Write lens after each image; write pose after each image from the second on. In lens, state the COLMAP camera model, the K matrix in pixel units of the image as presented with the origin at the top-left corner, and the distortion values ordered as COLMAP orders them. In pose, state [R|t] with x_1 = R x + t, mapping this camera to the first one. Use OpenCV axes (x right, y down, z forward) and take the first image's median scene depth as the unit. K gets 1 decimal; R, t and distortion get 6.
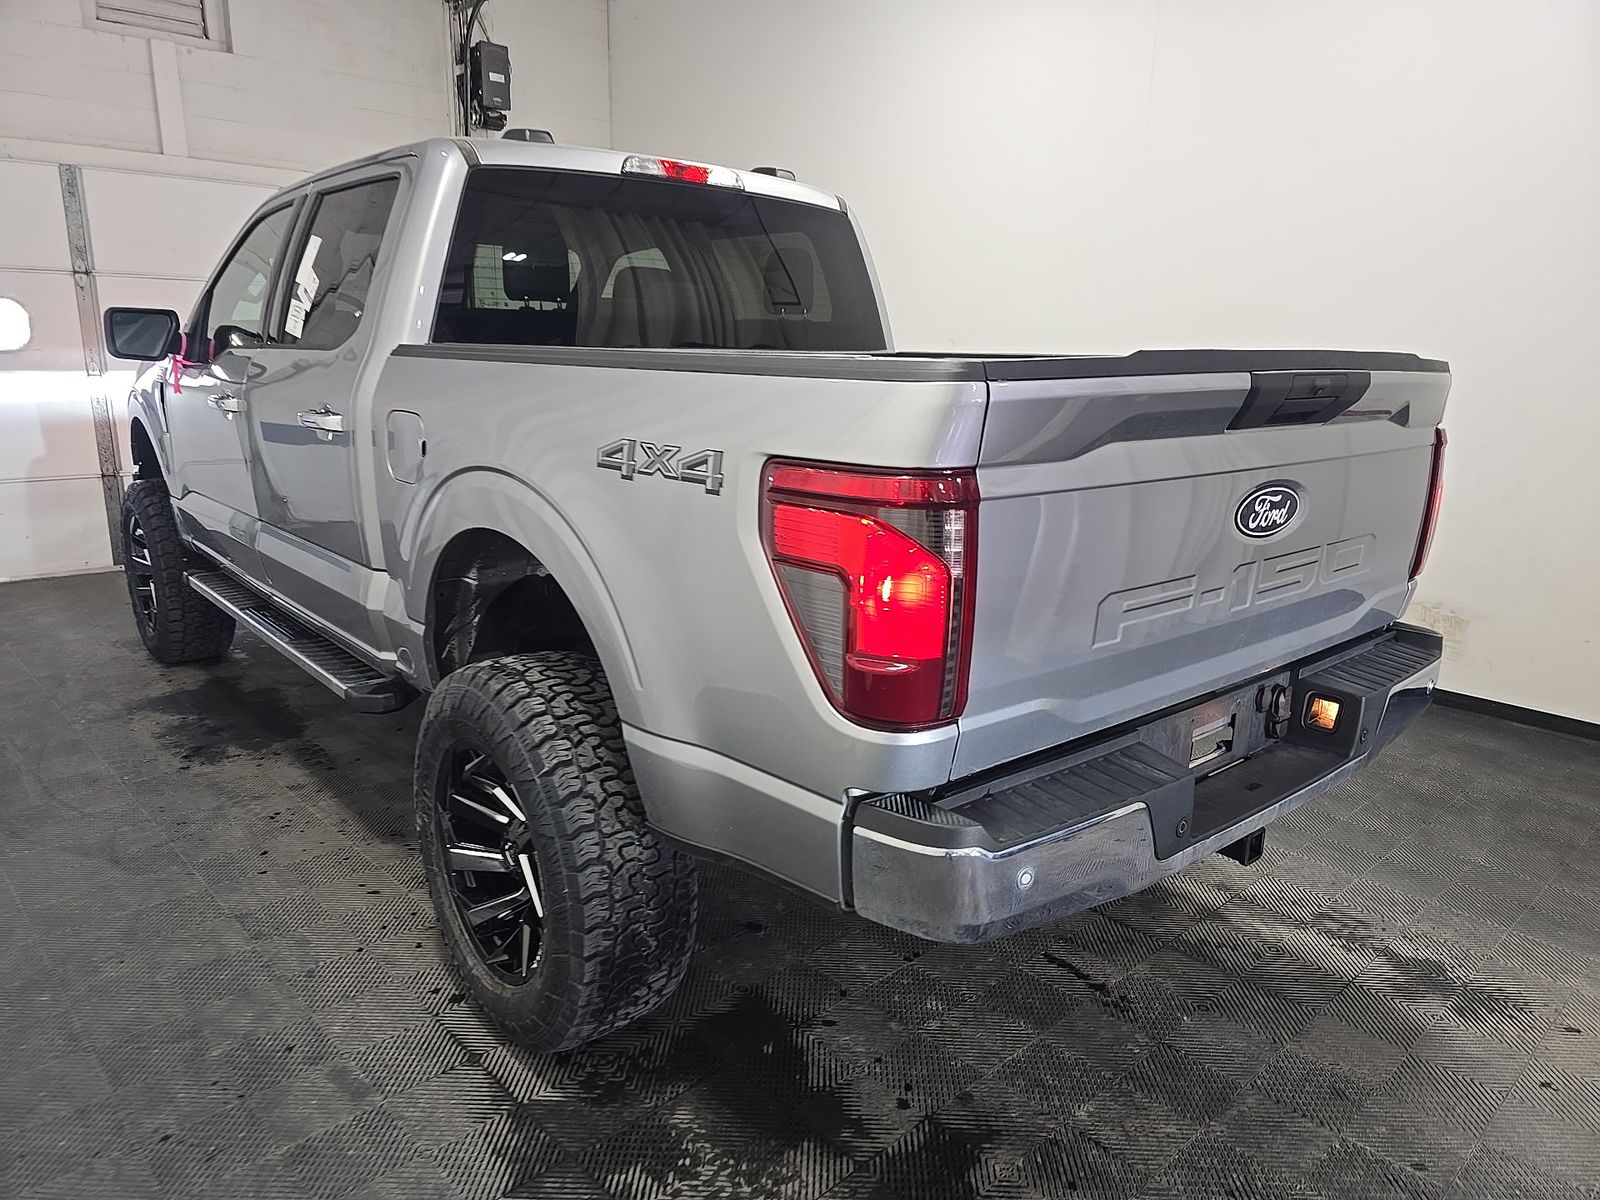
lens RADIAL K [[1073.4, 0, 818.0], [0, 1073.4, 596.0], [0, 0, 1]] dist [0.049546, -0.039529]
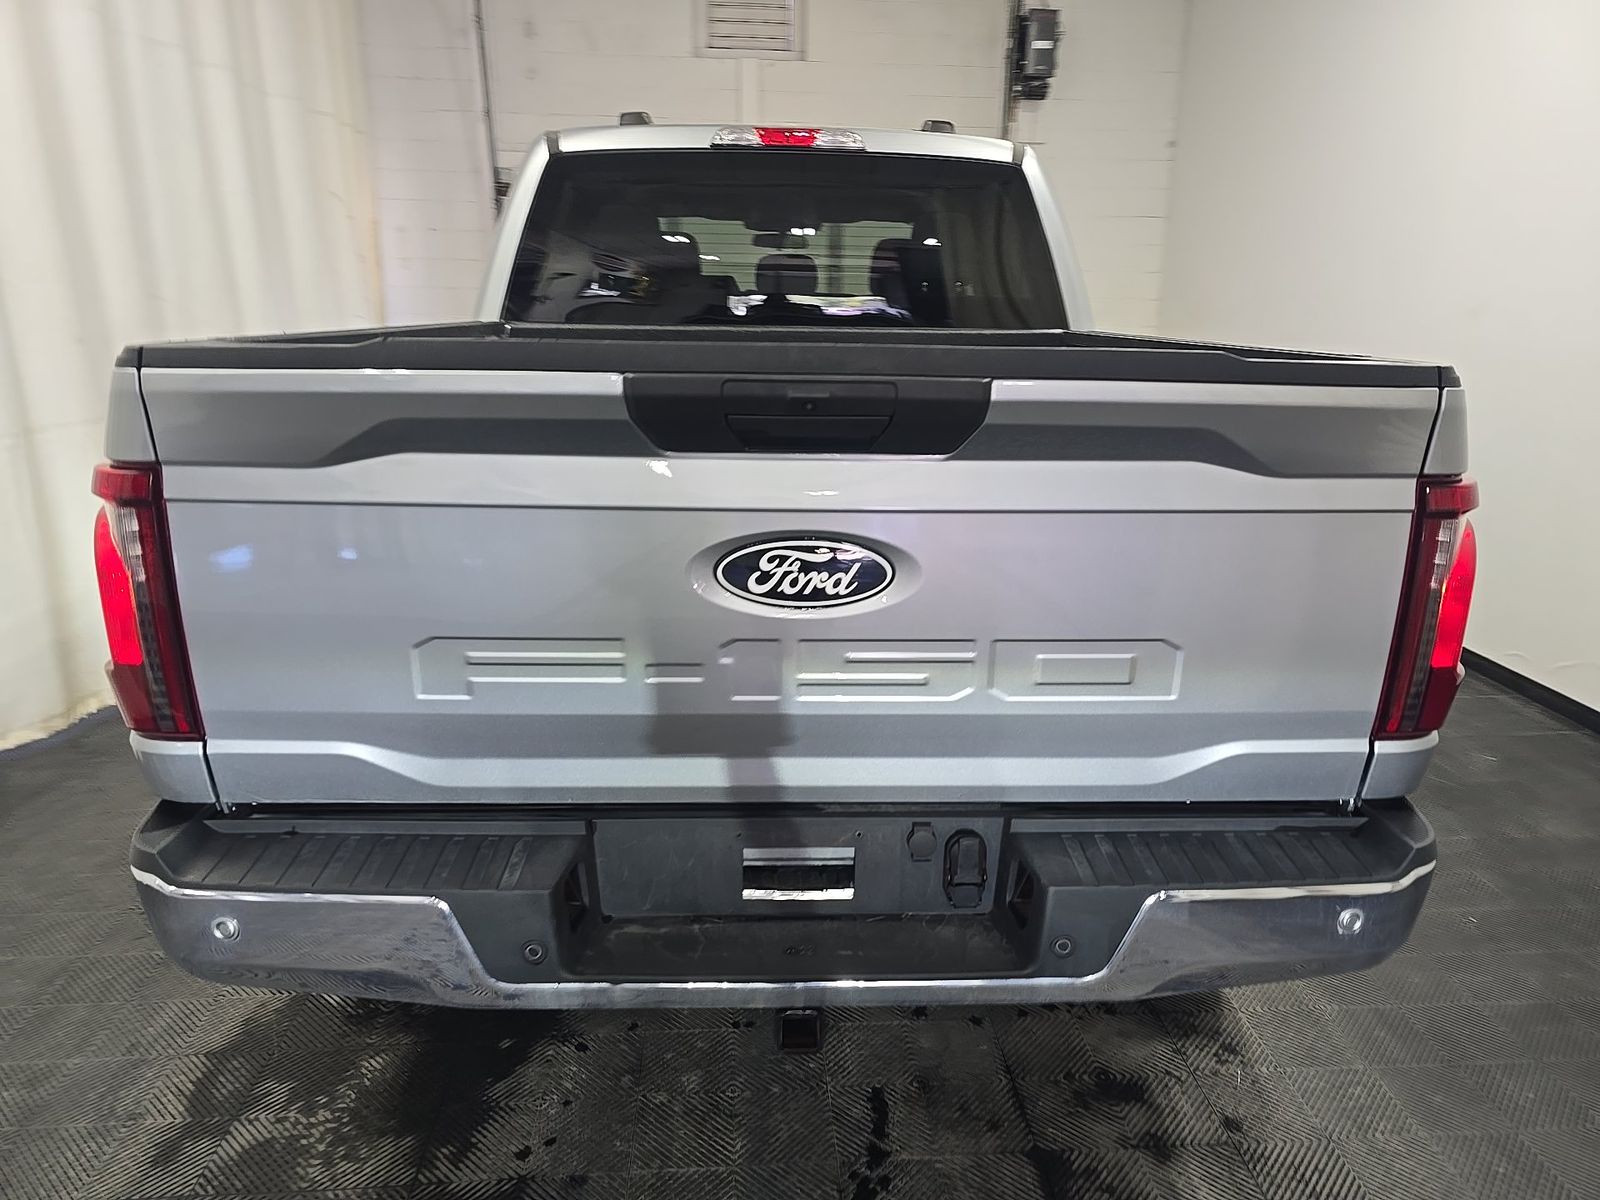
lens RADIAL K [[1073.4, 0, 818.0], [0, 1073.4, 596.0], [0, 0, 1]] dist [0.049546, -0.039529]
pose [[0.779442, 0.161174, -0.605387, 0.747064], [-0.146433, 0.986442, 0.074090, -0.103090], [0.609120, 0.030899, 0.792476, 0.399919]]
